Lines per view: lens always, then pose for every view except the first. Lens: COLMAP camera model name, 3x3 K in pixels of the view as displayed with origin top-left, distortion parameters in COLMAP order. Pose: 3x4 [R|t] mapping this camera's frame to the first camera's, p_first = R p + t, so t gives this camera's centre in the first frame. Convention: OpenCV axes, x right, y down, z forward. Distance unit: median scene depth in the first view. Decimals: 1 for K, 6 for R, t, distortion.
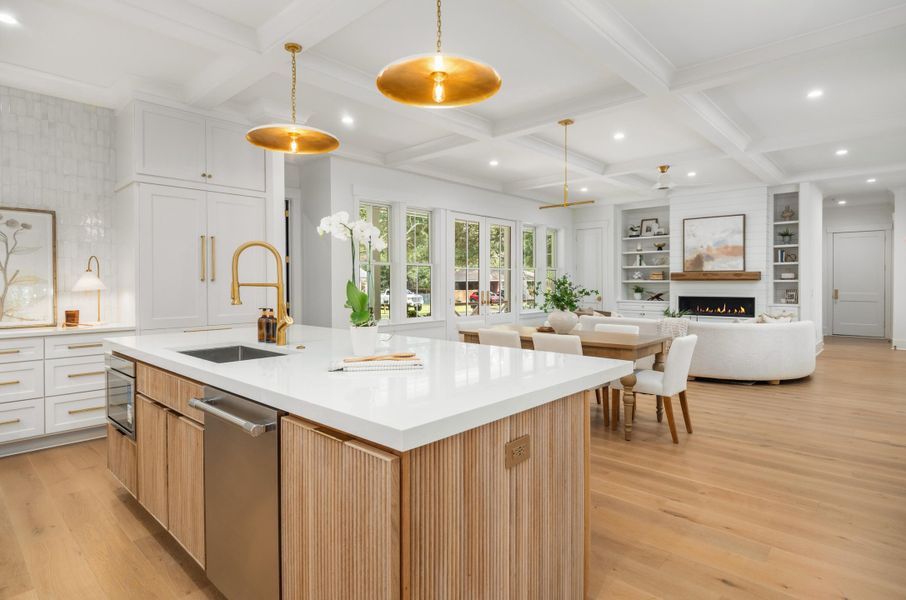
lens RADIAL K [[482.0, 0, 443.0], [0, 482.0, 281.8], [0, 0, 1]] dist [-0.001387, 0.000084]
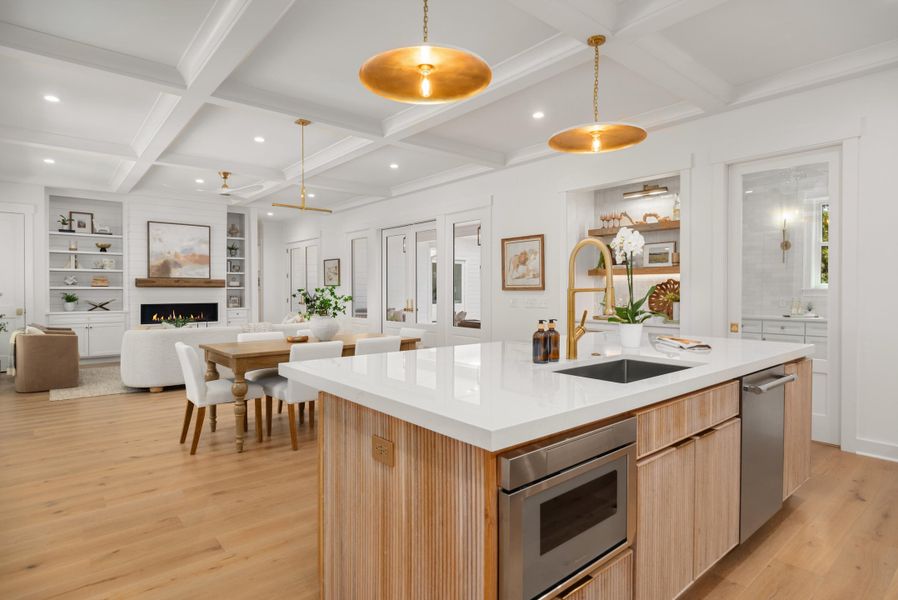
lens RADIAL K [[469.5, 0, 460.3], [0, 469.5, 294.8], [0, 0, 1]] dist [-0.004500, -0.002124]
pose [[0.102614, -0.012247, 0.994646, -0.350470], [0.000086, 0.999924, 0.012303, 0.000950], [-0.994721, -0.001177, 0.102607, 0.318207]]
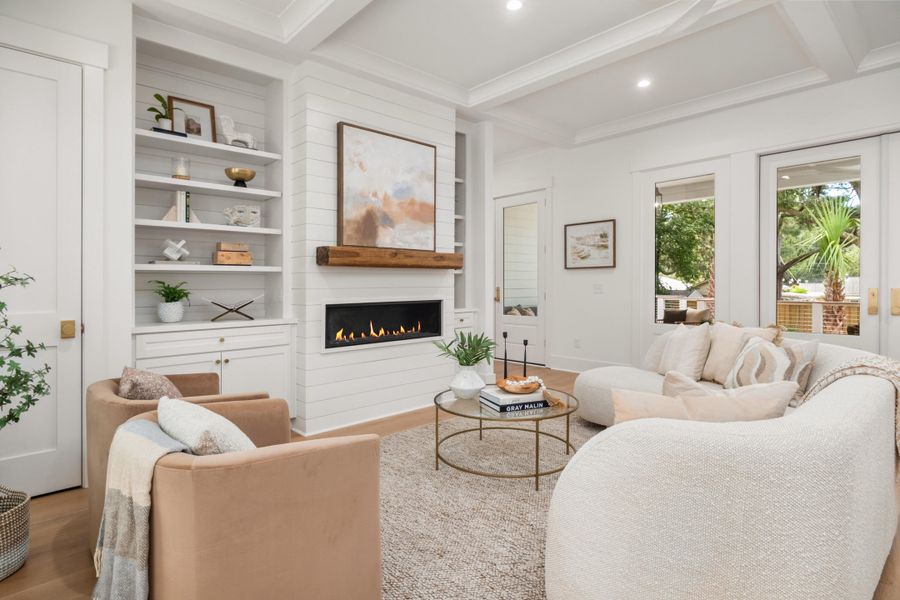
lens RADIAL K [[482.9, 0, 472.7], [0, 482.9, 283.0], [0, 0, 1]] dist [0.002519, -0.001101]
pose [[0.036622, 0.004284, 0.999320, 0.082261], [0.009067, 0.999948, -0.004619, 0.014877], [-0.999288, 0.009230, 0.036581, 0.898761]]
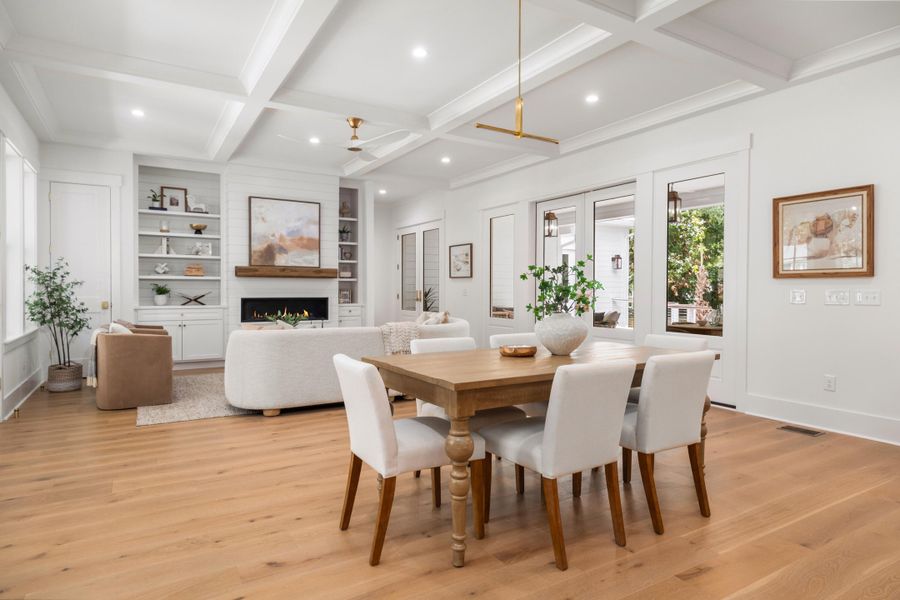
lens RADIAL K [[510.9, 0, 490.1], [0, 510.9, 299.2], [0, 0, 1]] dist [0.005860, -0.004819]
pose [[0.223300, -0.020484, 0.974535, -0.210188], [-0.005130, 0.999741, 0.022189, 0.012479], [-0.974736, -0.009954, 0.223137, 0.465441]]
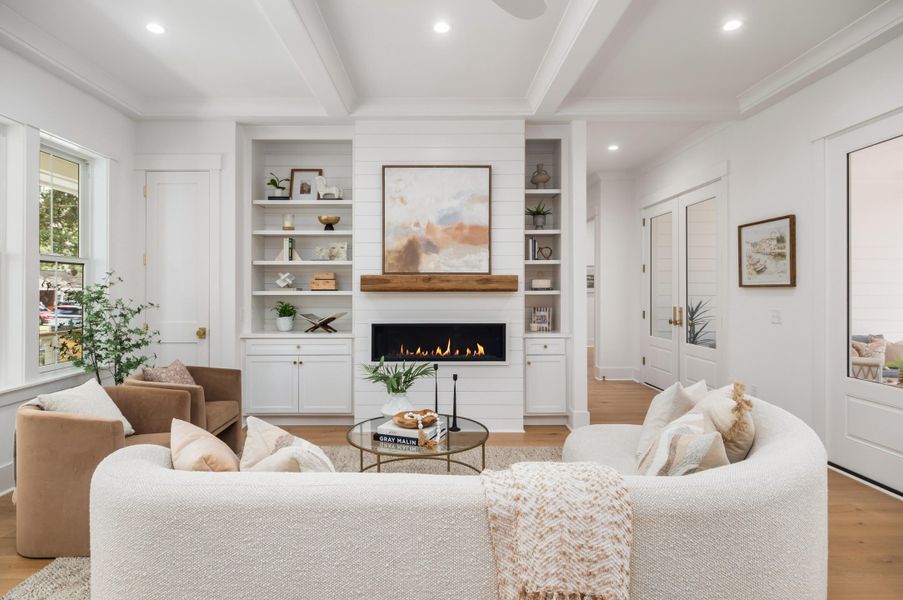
lens RADIAL K [[512.6, 0, 442.8], [0, 512.6, 288.0], [0, 0, 1]] dist [0.005860, -0.004819]
pose [[0.728032, 0.002810, 0.685538, 0.194575], [0.000113, 0.999991, -0.004219, -0.004374], [-0.685543, 0.003149, 0.728025, 0.600956]]
